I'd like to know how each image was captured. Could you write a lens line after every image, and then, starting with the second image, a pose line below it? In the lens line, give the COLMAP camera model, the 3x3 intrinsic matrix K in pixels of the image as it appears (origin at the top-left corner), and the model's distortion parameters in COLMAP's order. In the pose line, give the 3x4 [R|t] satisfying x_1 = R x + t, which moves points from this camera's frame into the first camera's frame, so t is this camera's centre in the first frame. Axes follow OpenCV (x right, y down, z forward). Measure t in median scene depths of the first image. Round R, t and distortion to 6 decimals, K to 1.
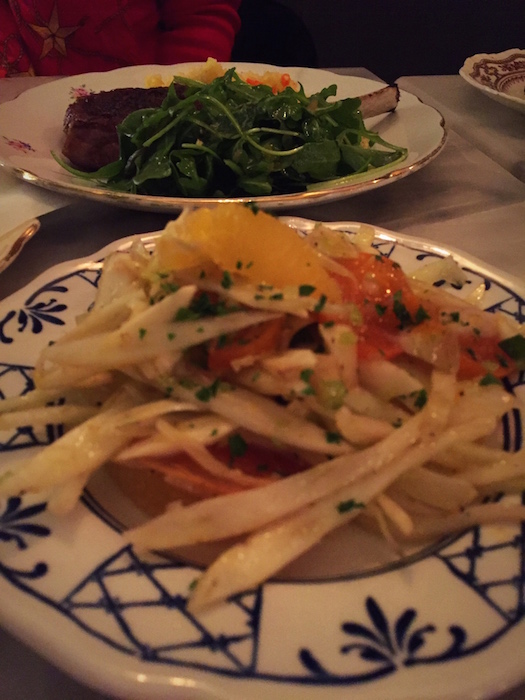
lens RADIAL K [[595.9, 0, 262.5], [0, 595.9, 350.0], [0, 0, 1]] dist [0.007824, 0.000827]
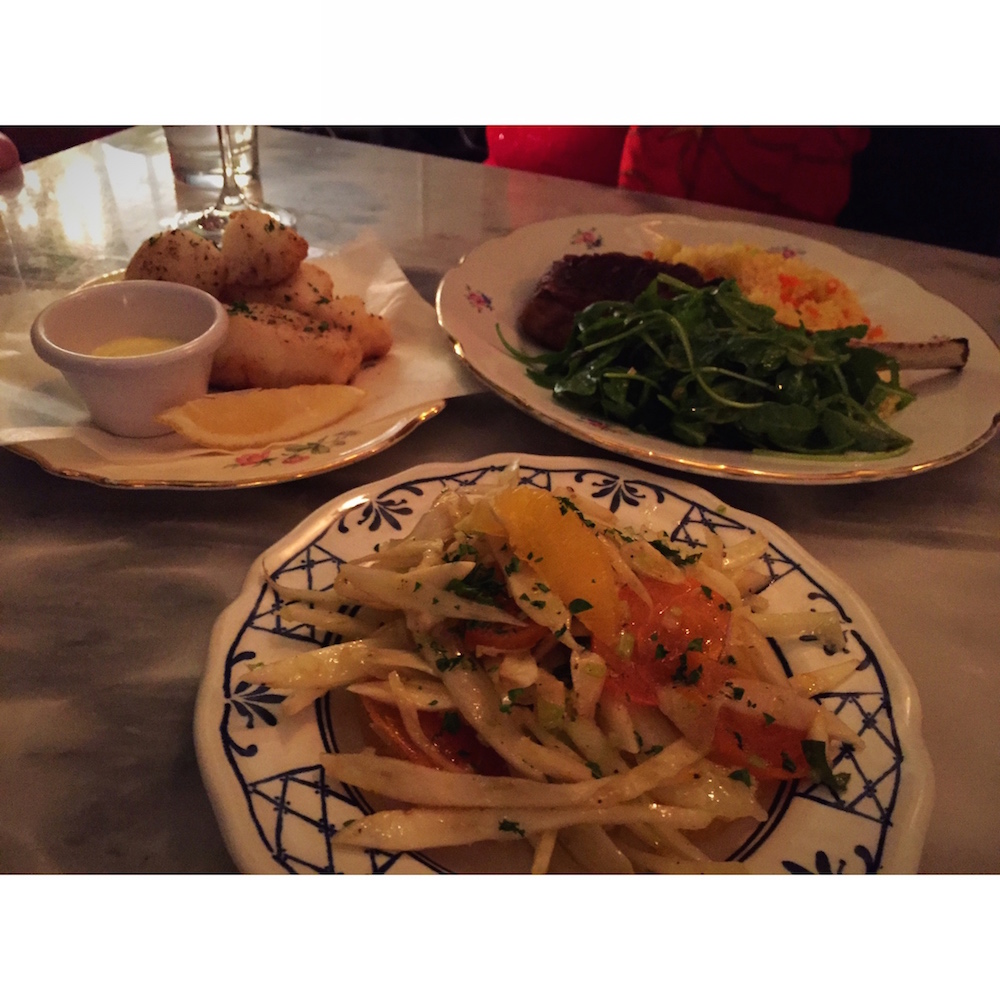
lens RADIAL K [[837.9, 0, 500.0], [0, 837.9, 500.0], [0, 0, 1]] dist [0.013997, -0.007659]
pose [[0.868452, 0.341794, -0.359121, 0.395636], [-0.345336, 0.936779, 0.056464, -0.295885], [0.355716, 0.074981, 0.931581, -0.342757]]
